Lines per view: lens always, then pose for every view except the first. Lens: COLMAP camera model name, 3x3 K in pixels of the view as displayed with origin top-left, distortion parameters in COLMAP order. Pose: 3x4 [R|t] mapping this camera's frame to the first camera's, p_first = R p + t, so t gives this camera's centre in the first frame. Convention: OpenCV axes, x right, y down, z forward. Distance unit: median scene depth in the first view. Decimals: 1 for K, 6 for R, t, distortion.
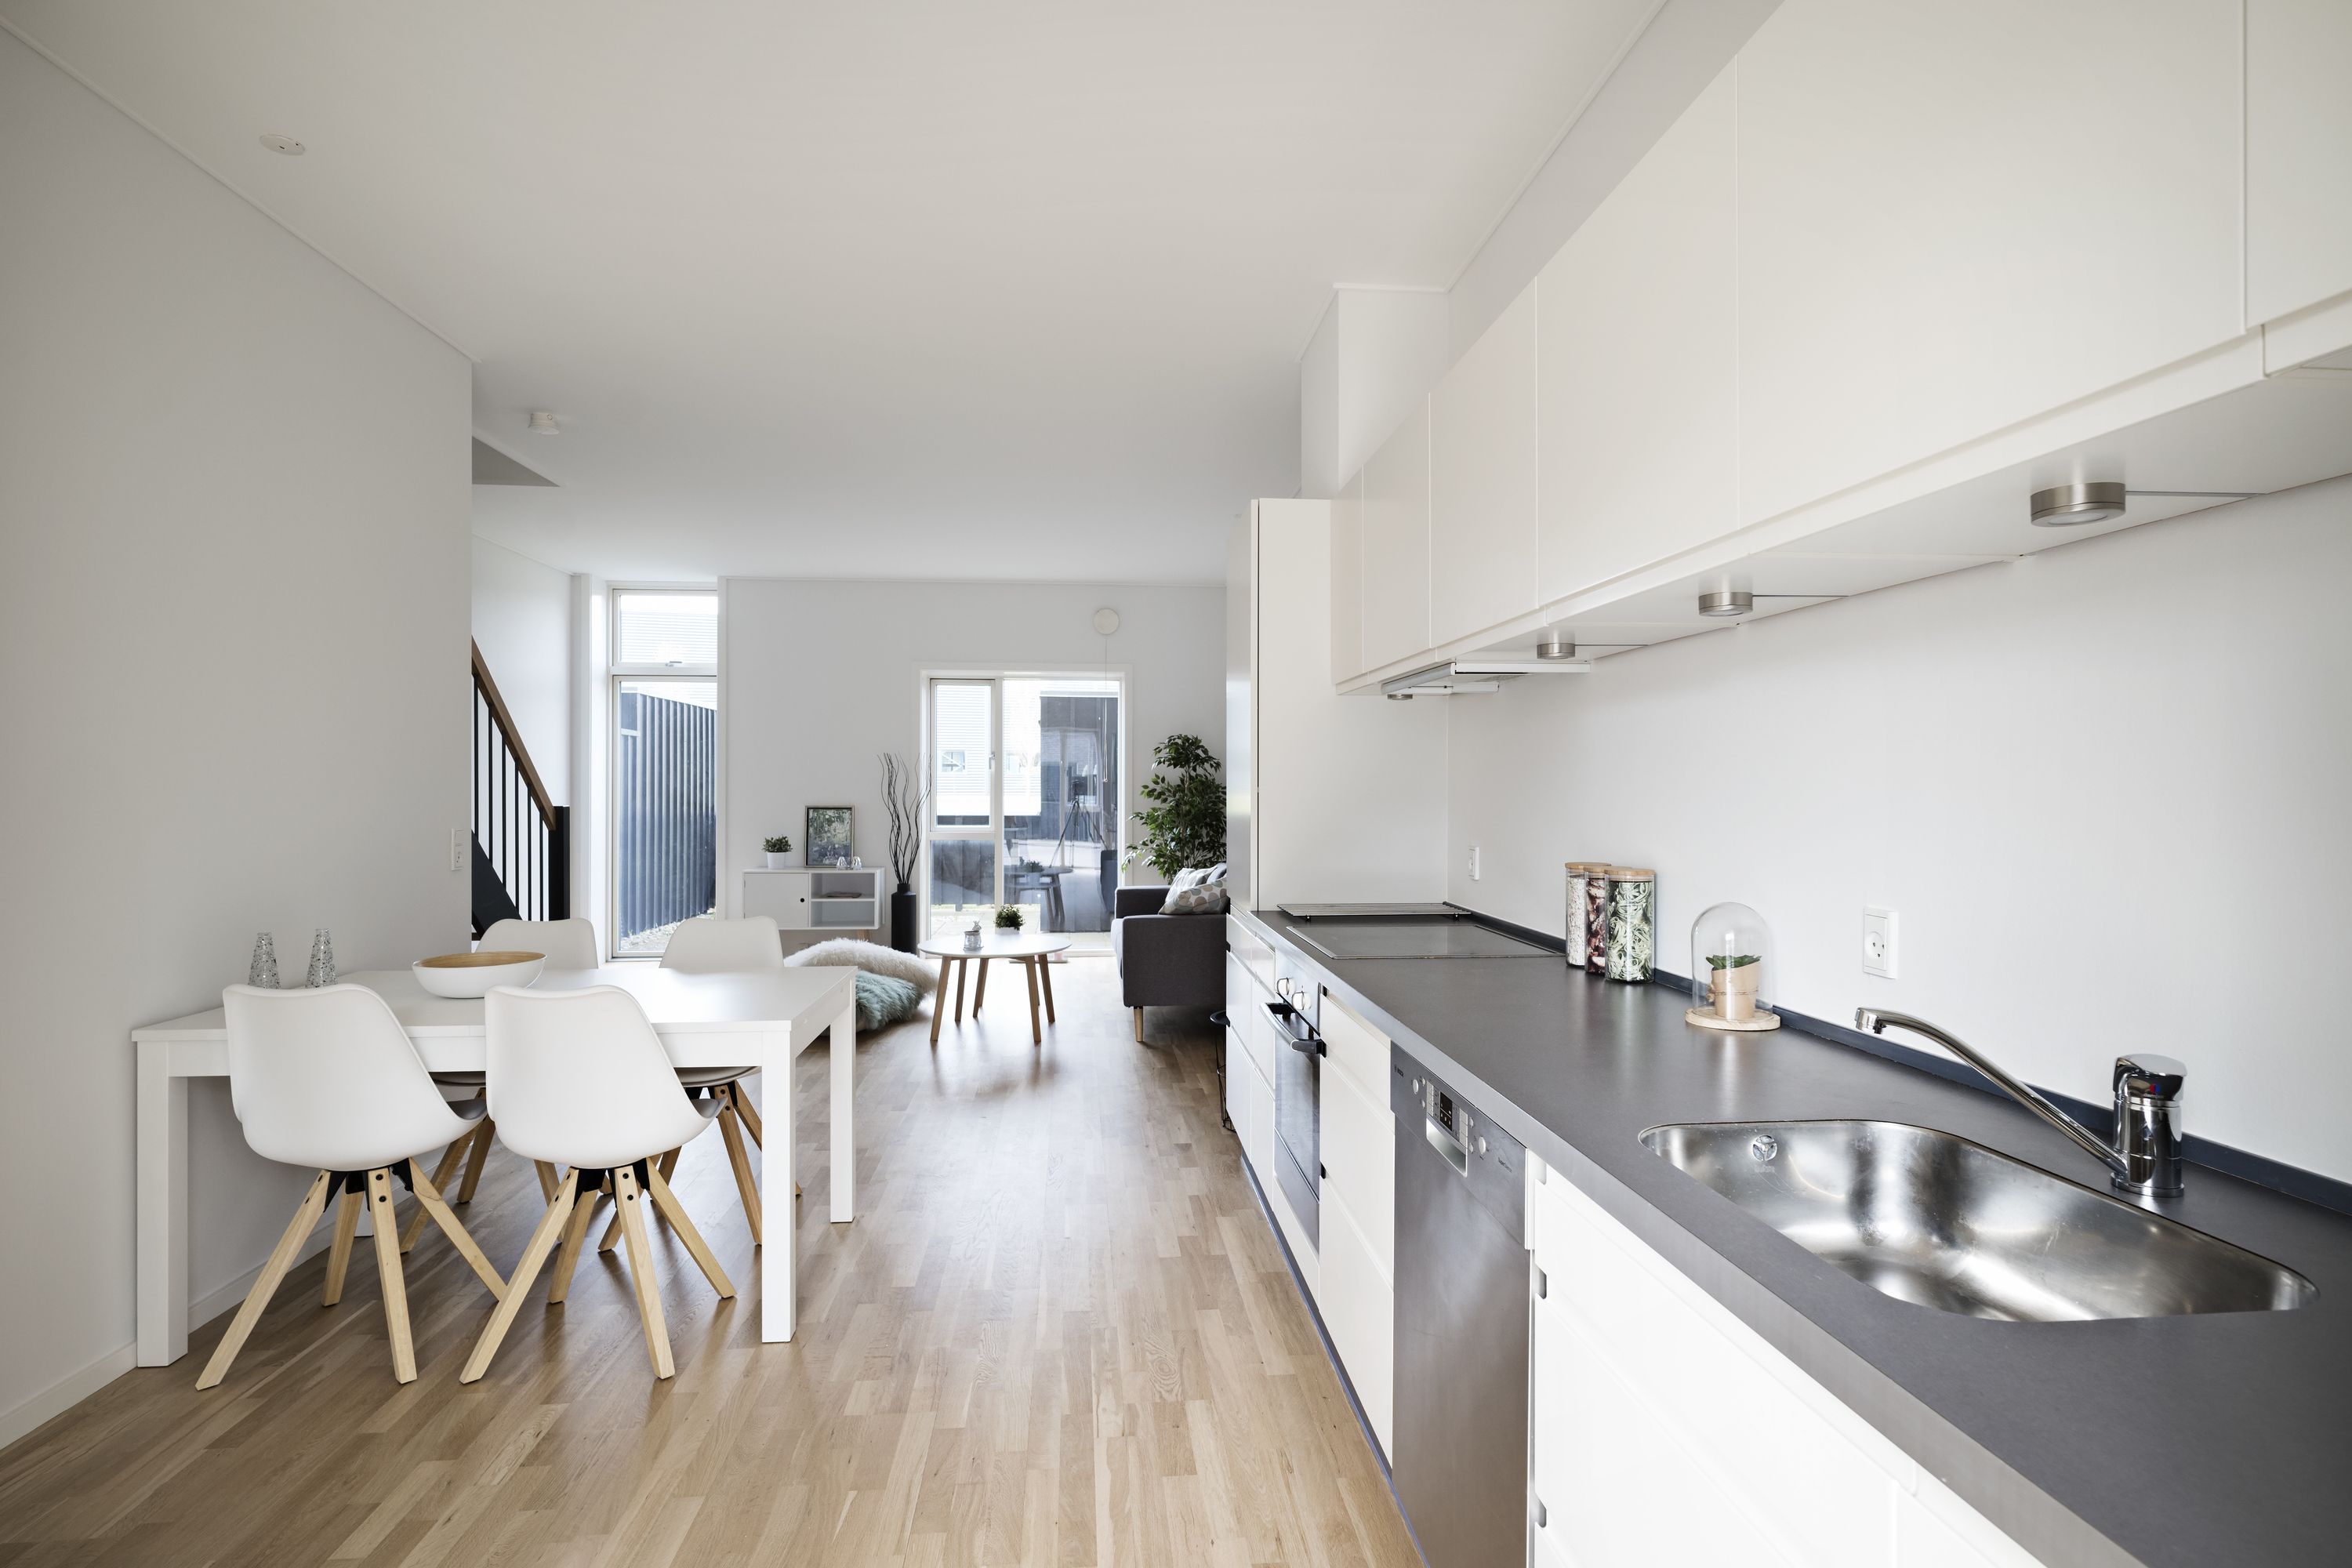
lens RADIAL K [[1212.1, 0, 1190.2], [0, 1212.1, 783.6], [0, 0, 1]] dist [0.002047, 0.000206]
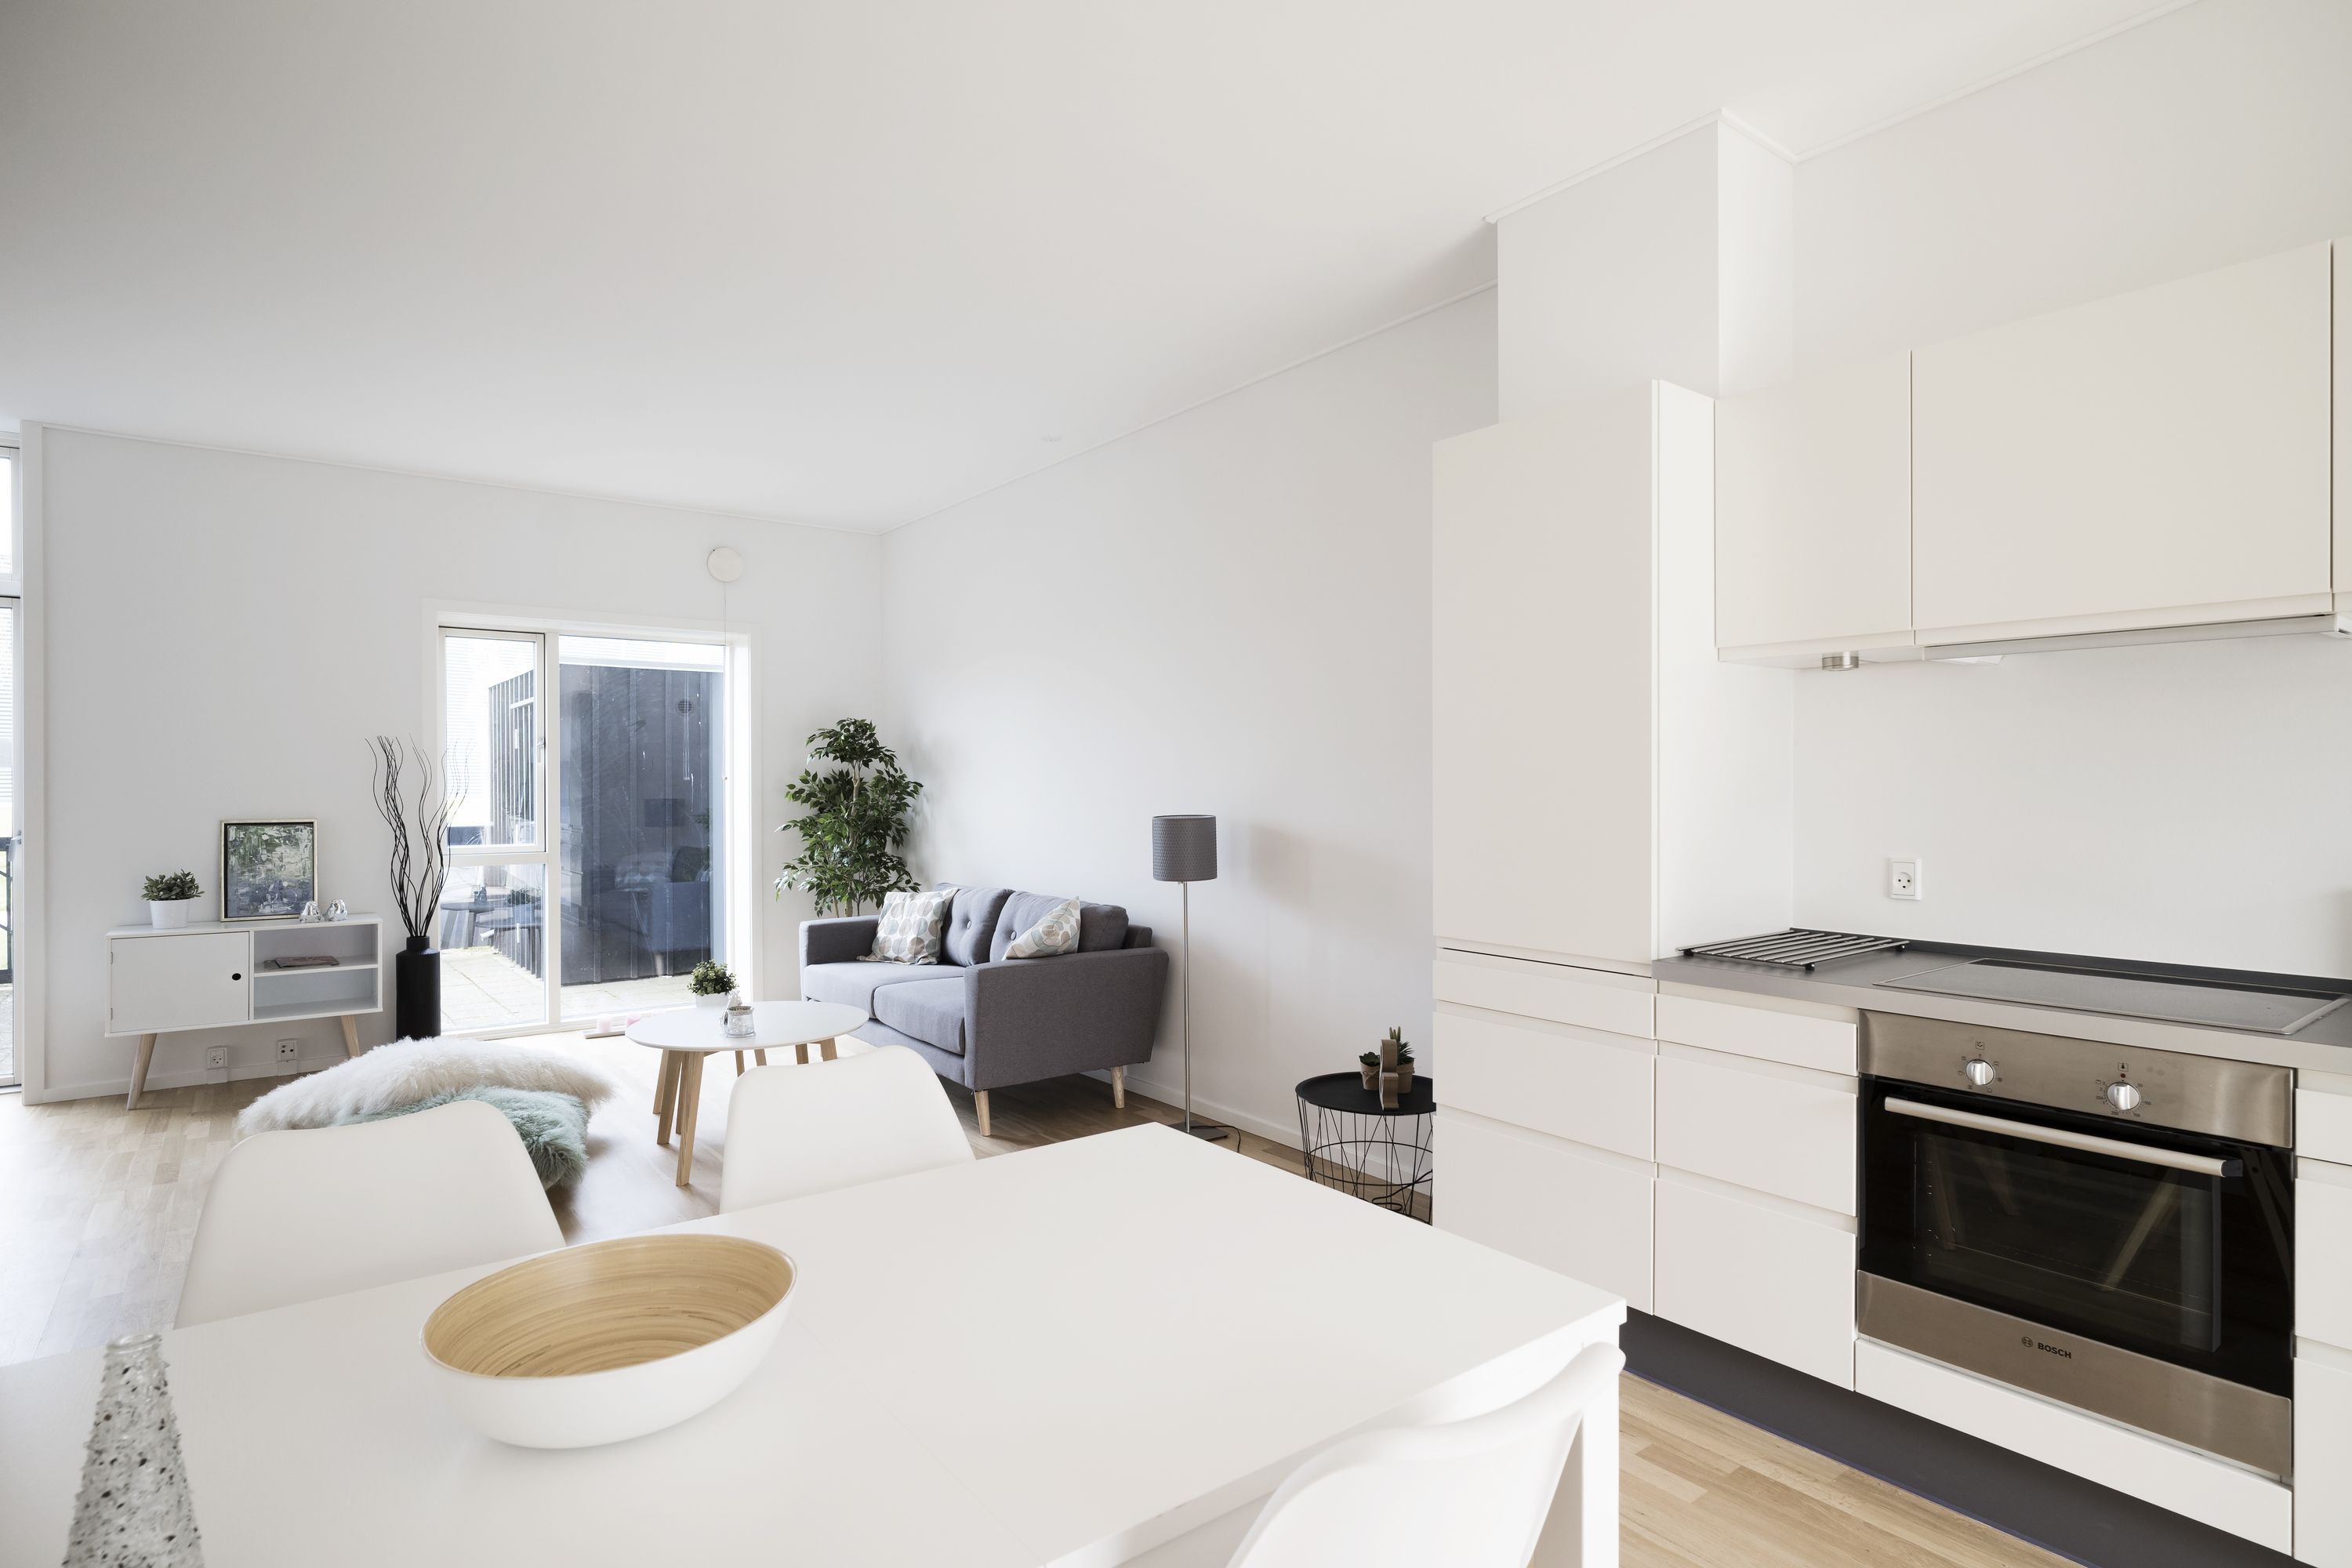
lens RADIAL K [[1212.1, 0, 1190.2], [0, 1212.1, 783.6], [0, 0, 1]] dist [0.002047, 0.000206]
pose [[0.848293, -0.004397, 0.529509, -0.228185], [0.003573, 0.999990, 0.002580, -0.000333], [-0.529515, -0.000297, 0.848300, 0.222677]]
